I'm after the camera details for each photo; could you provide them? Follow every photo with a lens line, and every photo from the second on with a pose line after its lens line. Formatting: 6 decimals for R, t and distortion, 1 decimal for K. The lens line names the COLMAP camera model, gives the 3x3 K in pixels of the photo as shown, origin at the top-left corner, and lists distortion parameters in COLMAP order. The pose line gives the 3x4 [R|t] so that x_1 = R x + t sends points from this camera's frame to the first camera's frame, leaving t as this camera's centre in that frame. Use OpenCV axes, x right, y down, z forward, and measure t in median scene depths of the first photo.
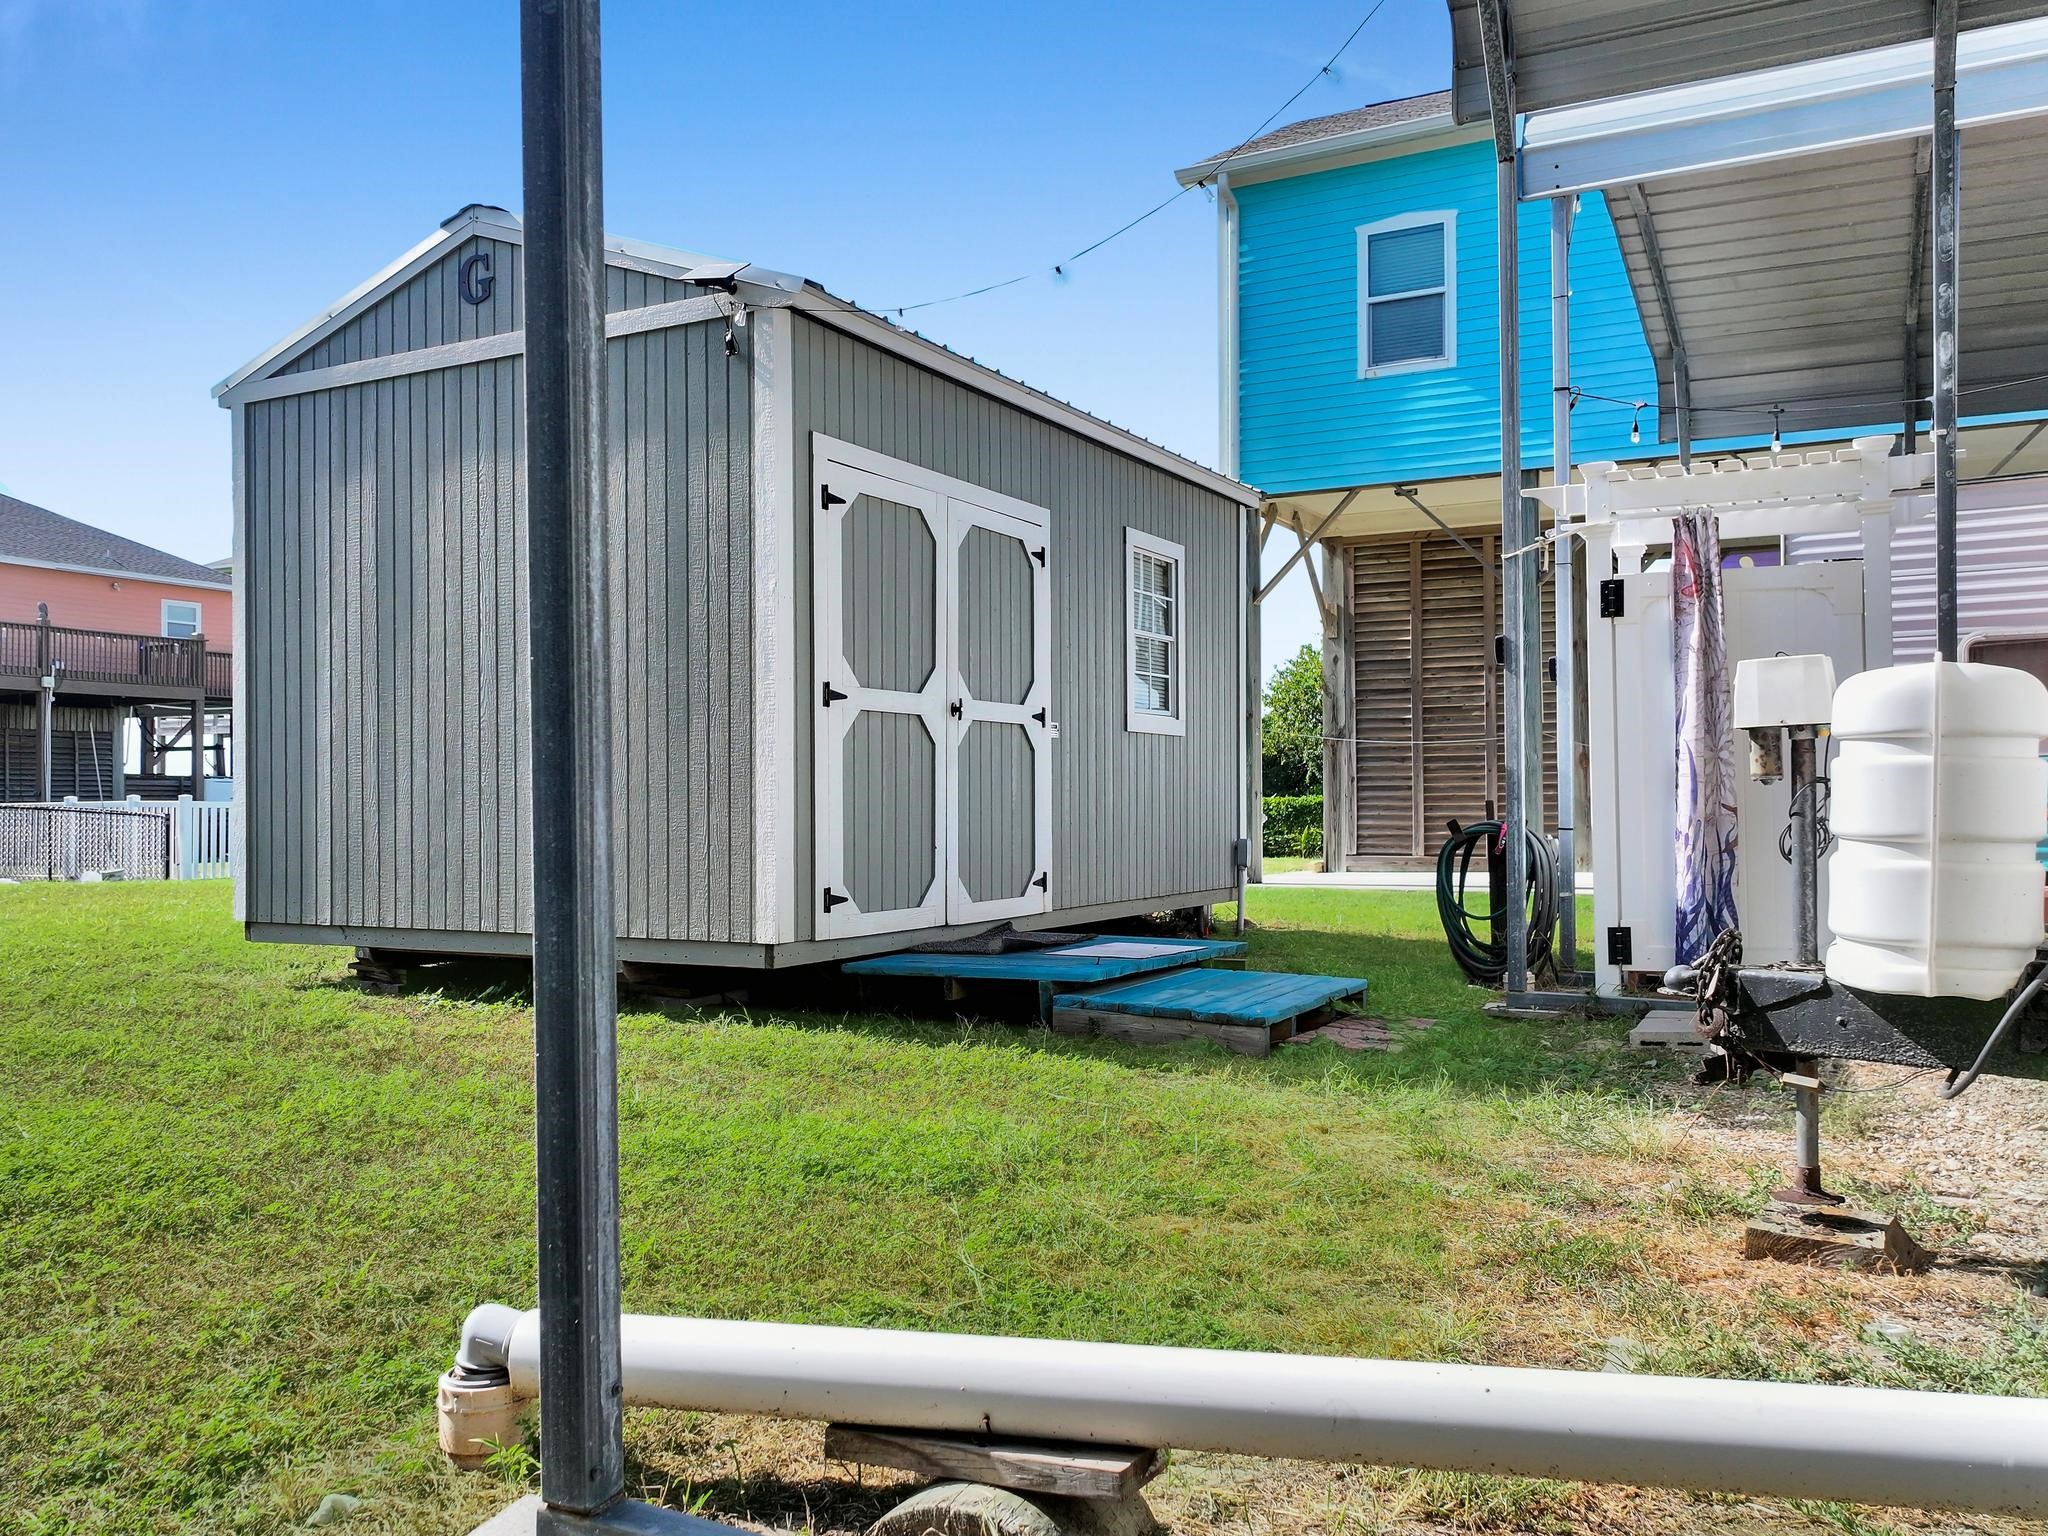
lens RADIAL K [[1672.0, 0, 1024.0], [0, 1672.0, 768.0], [0, 0, 1]] dist [-0.001681, 0.010285]
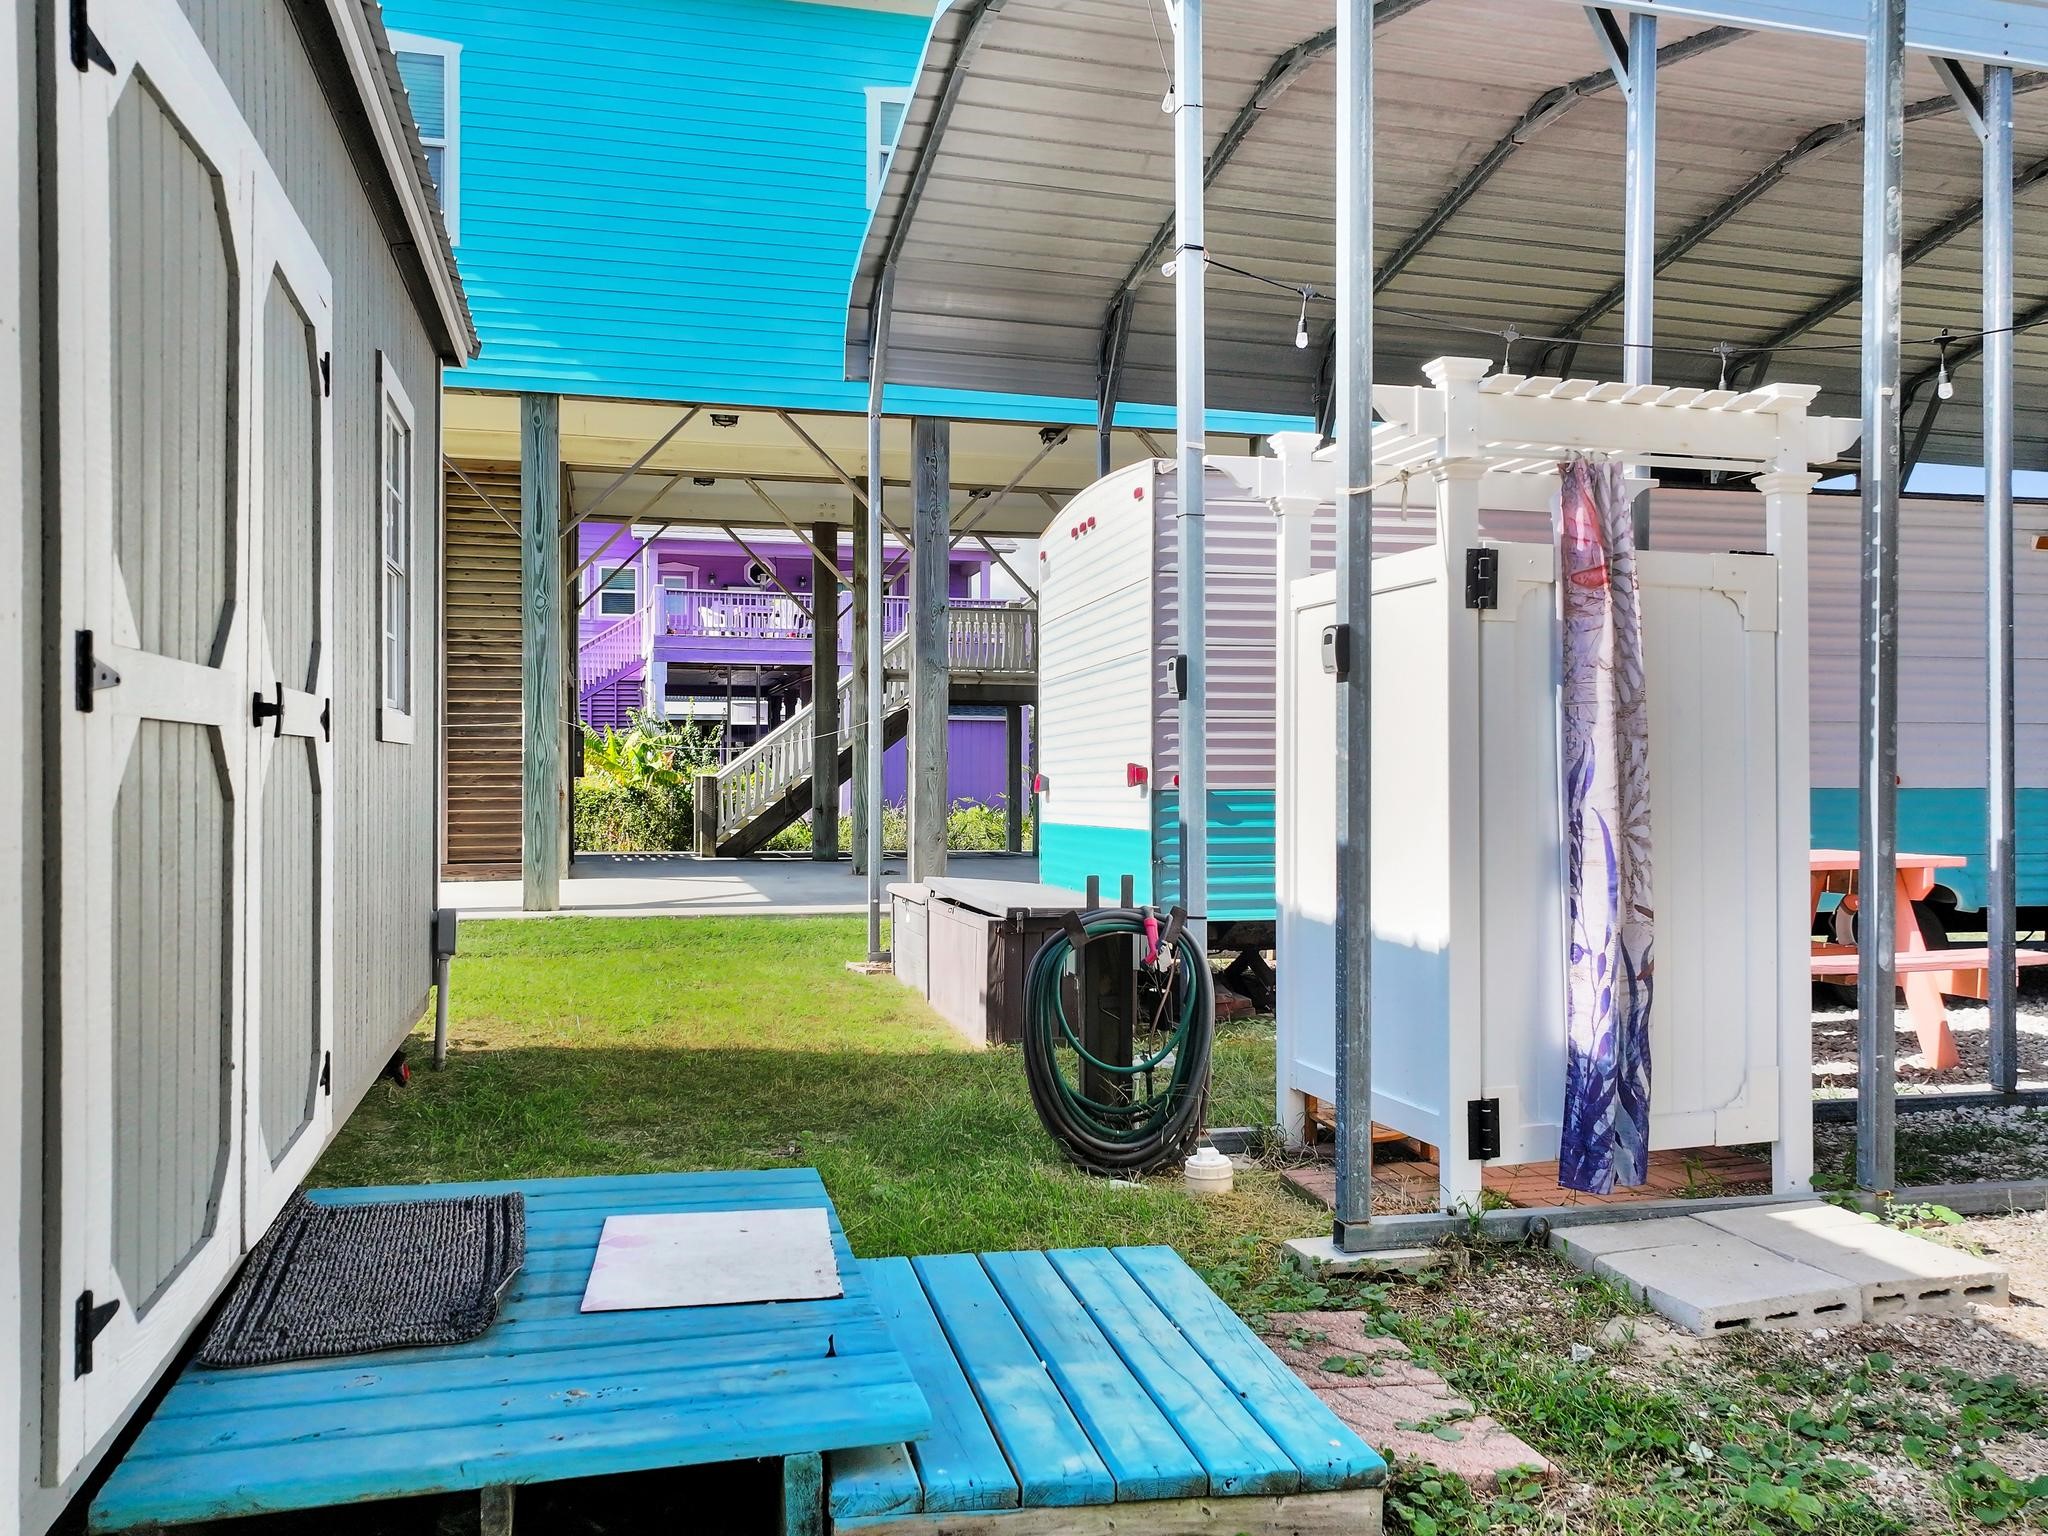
lens RADIAL K [[1672.0, 0, 1024.0], [0, 1672.0, 768.0], [0, 0, 1]] dist [-0.001681, 0.010285]
pose [[0.734903, 0.008416, 0.678121, -0.201247], [-0.022701, 0.999668, 0.012196, -0.033973], [-0.677793, -0.024357, 0.734850, 0.656132]]
